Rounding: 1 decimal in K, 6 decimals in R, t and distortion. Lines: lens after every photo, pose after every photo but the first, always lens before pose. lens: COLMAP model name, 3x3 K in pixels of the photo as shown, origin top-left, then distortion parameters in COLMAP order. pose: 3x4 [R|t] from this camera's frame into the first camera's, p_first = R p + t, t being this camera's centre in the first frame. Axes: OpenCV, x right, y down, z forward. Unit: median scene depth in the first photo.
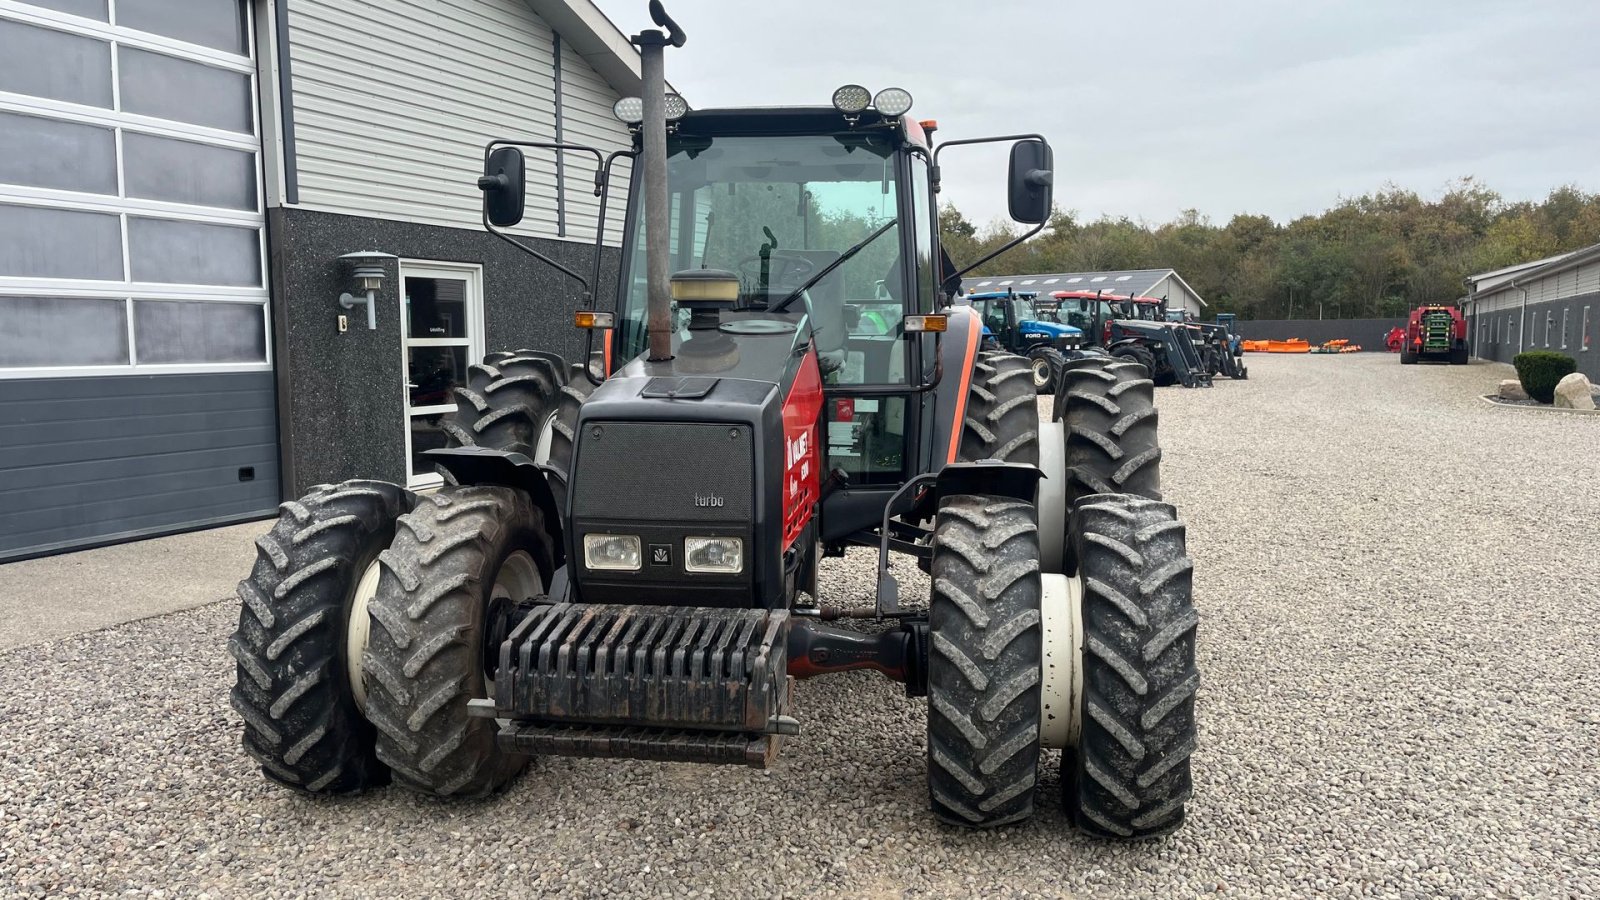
lens RADIAL K [[1205.9, 0, 787.1], [0, 1205.9, 459.5], [0, 0, 1]] dist [0.066645, -0.083999]
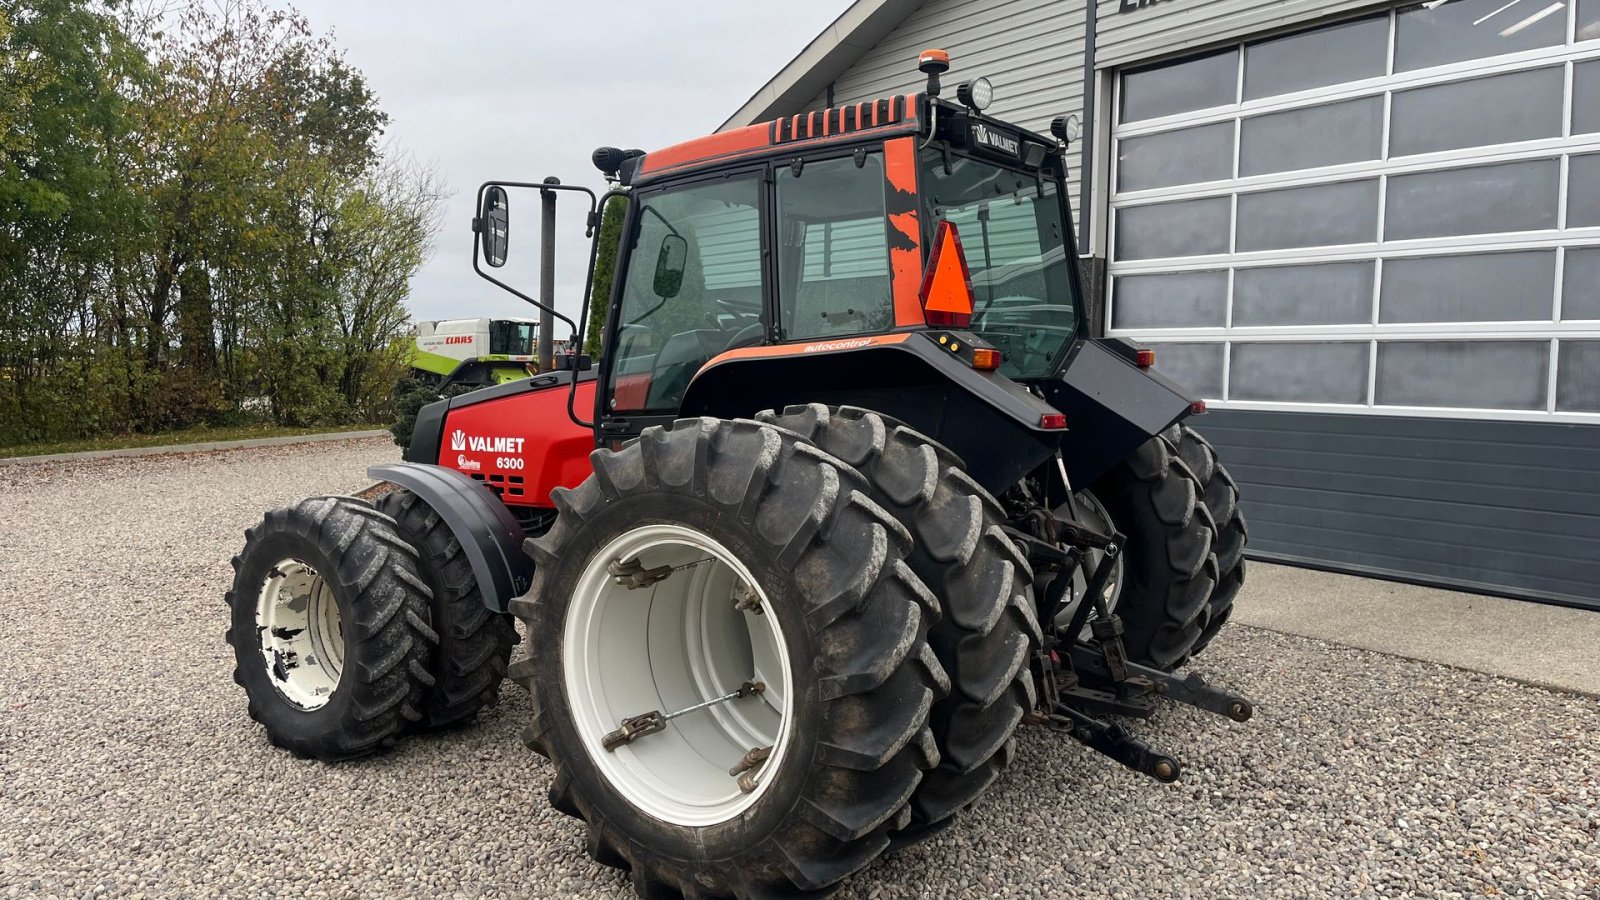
lens RADIAL K [[1205.9, 0, 782.5], [0, 1205.9, 450.7], [0, 0, 1]] dist [0.066645, -0.083999]
pose [[-0.462645, 0.060294, -0.884491, 0.591748], [-0.100060, 0.987759, 0.119671, -0.109604], [0.880879, 0.143867, -0.450948, 0.995306]]
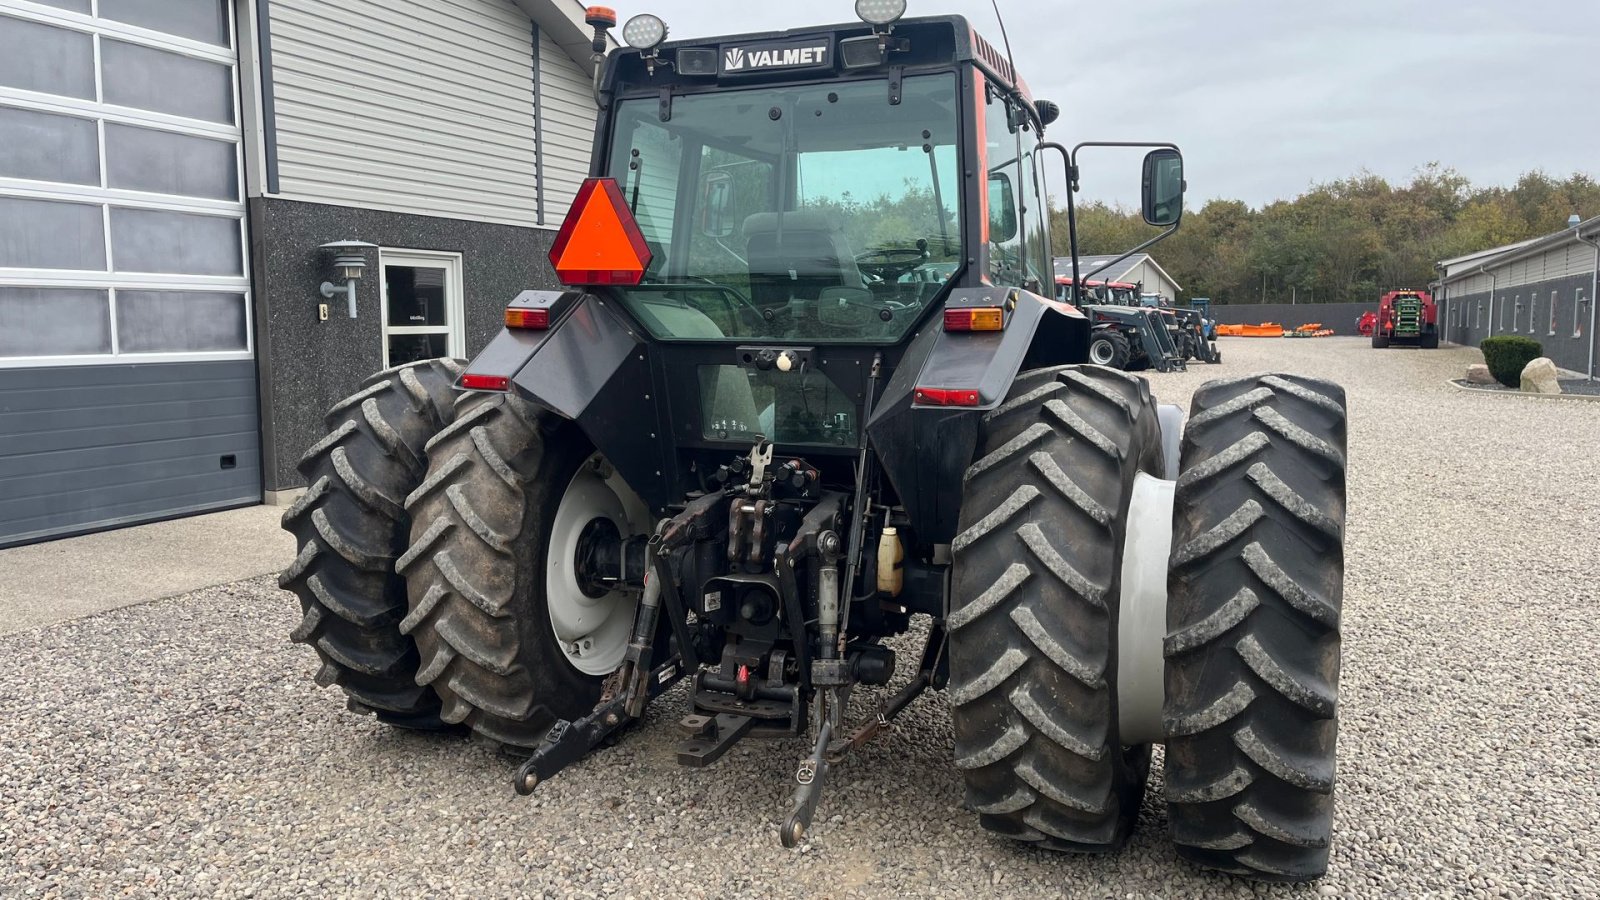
lens RADIAL K [[1205.9, 0, 782.4], [0, 1205.9, 442.1], [0, 0, 1]] dist [0.066645, -0.083999]
pose [[0.999893, -0.002409, 0.014418, 0.000334], [0.002429, 0.999996, -0.001324, -0.002303], [-0.014415, 0.001359, 0.999895, -0.017871]]
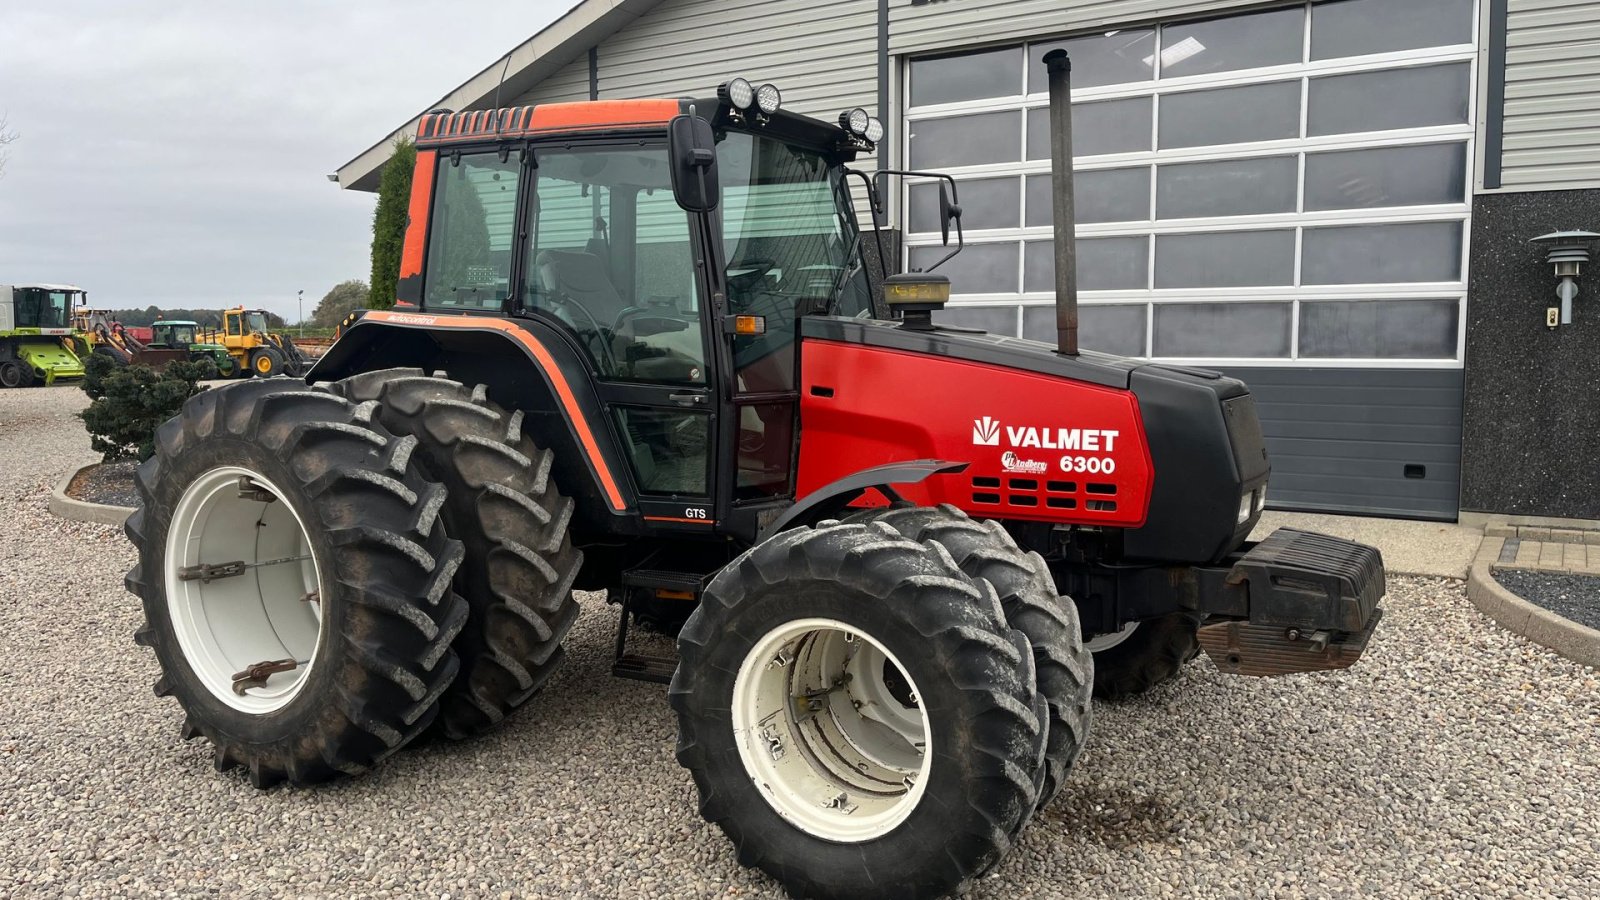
lens RADIAL K [[1205.9, 0, 801.6], [0, 1205.9, 445.6], [0, 0, 1]] dist [0.066645, -0.083999]
pose [[-0.105886, 0.093873, -0.989937, 0.712489], [-0.096155, 0.989902, 0.104155, -0.077630], [0.989718, 0.106216, -0.095791, 0.721859]]
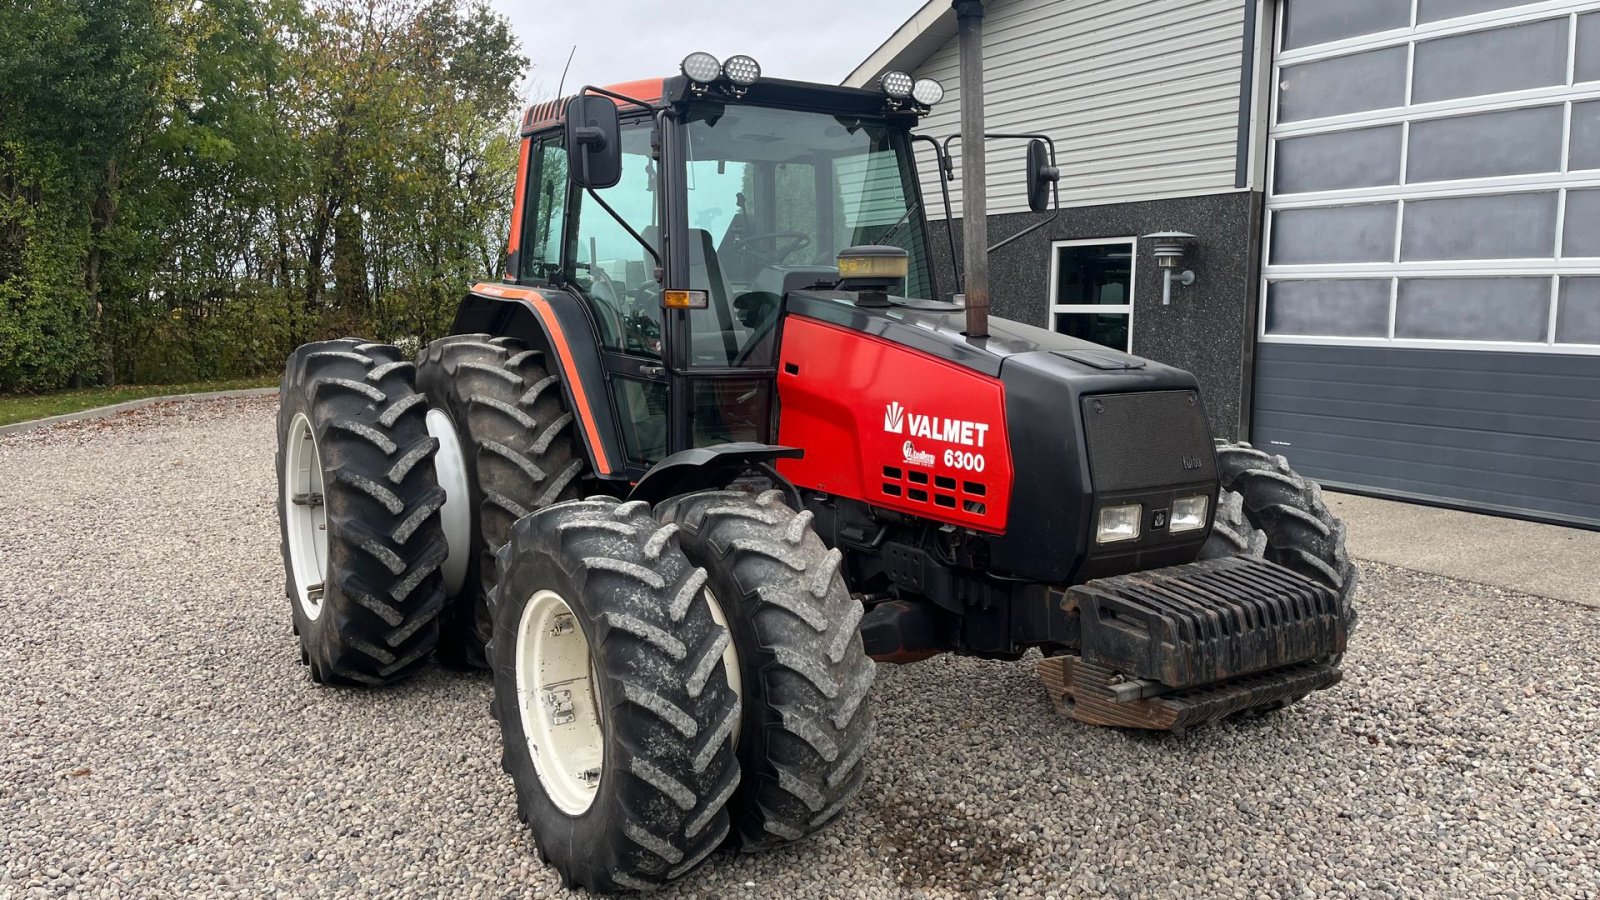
lens RADIAL K [[1205.9, 0, 804.9], [0, 1205.9, 432.5], [0, 0, 1]] dist [0.066645, -0.083999]
pose [[-0.537621, 0.087559, -0.838628, 0.606303], [-0.092676, 0.982432, 0.161985, -0.107136], [0.838078, 0.164807, -0.520062, 0.982364]]
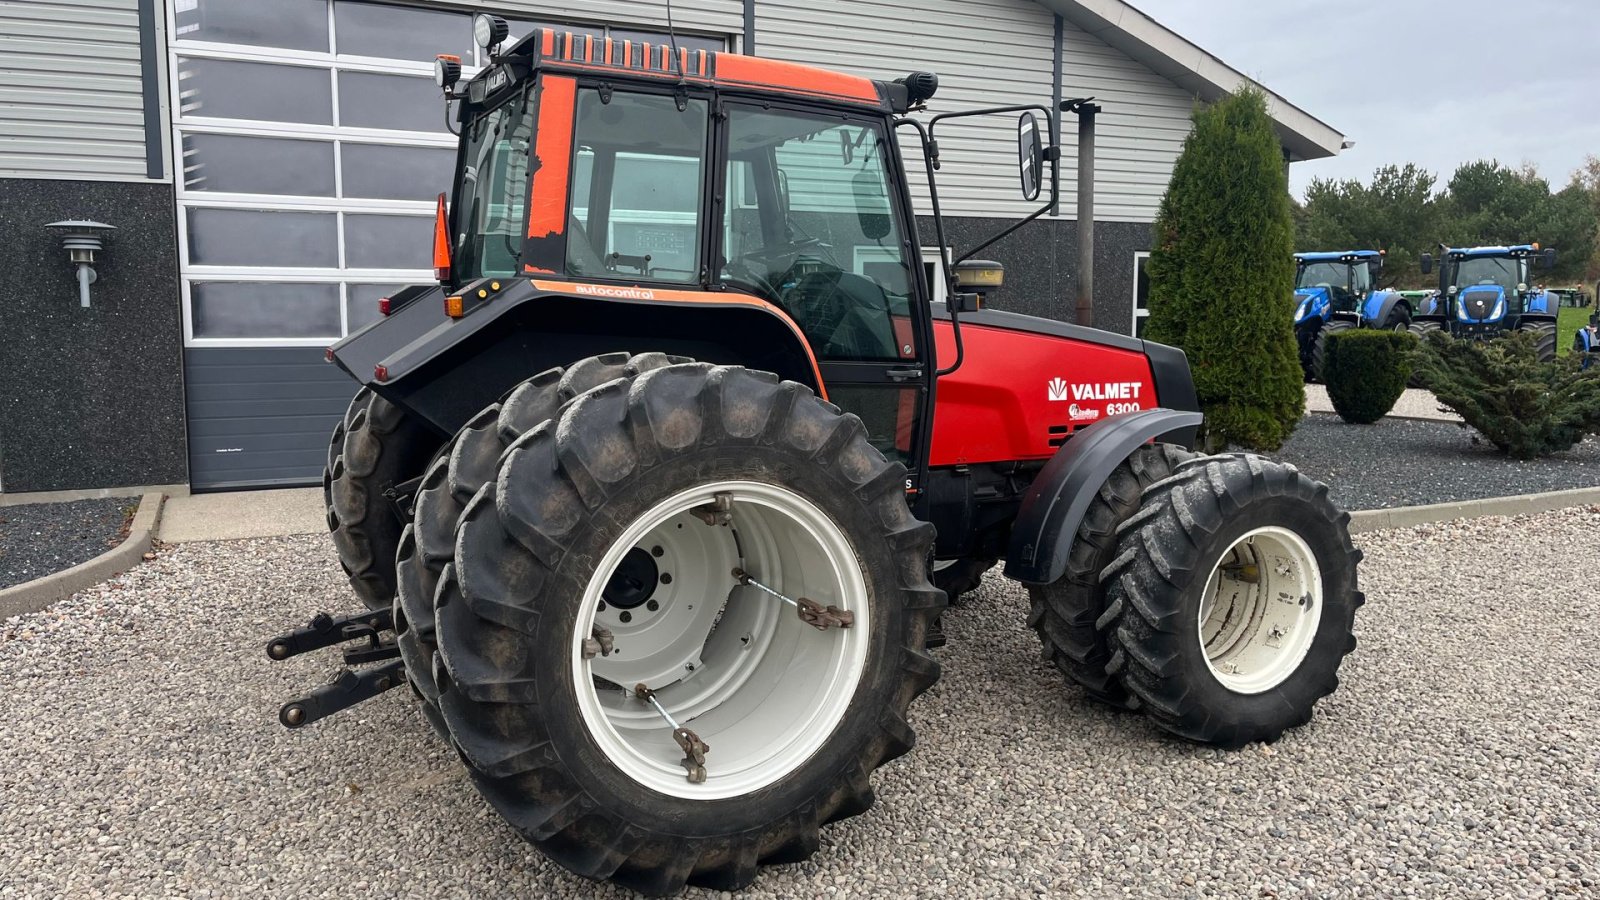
lens RADIAL K [[1205.9, 0, 784.1], [0, 1205.9, 437.5], [0, 0, 1]] dist [0.066645, -0.083999]
pose [[0.769977, 0.067188, -0.634524, 0.483640], [-0.066101, 0.997489, 0.025410, -0.015357], [0.634638, 0.022378, 0.772485, 0.121845]]
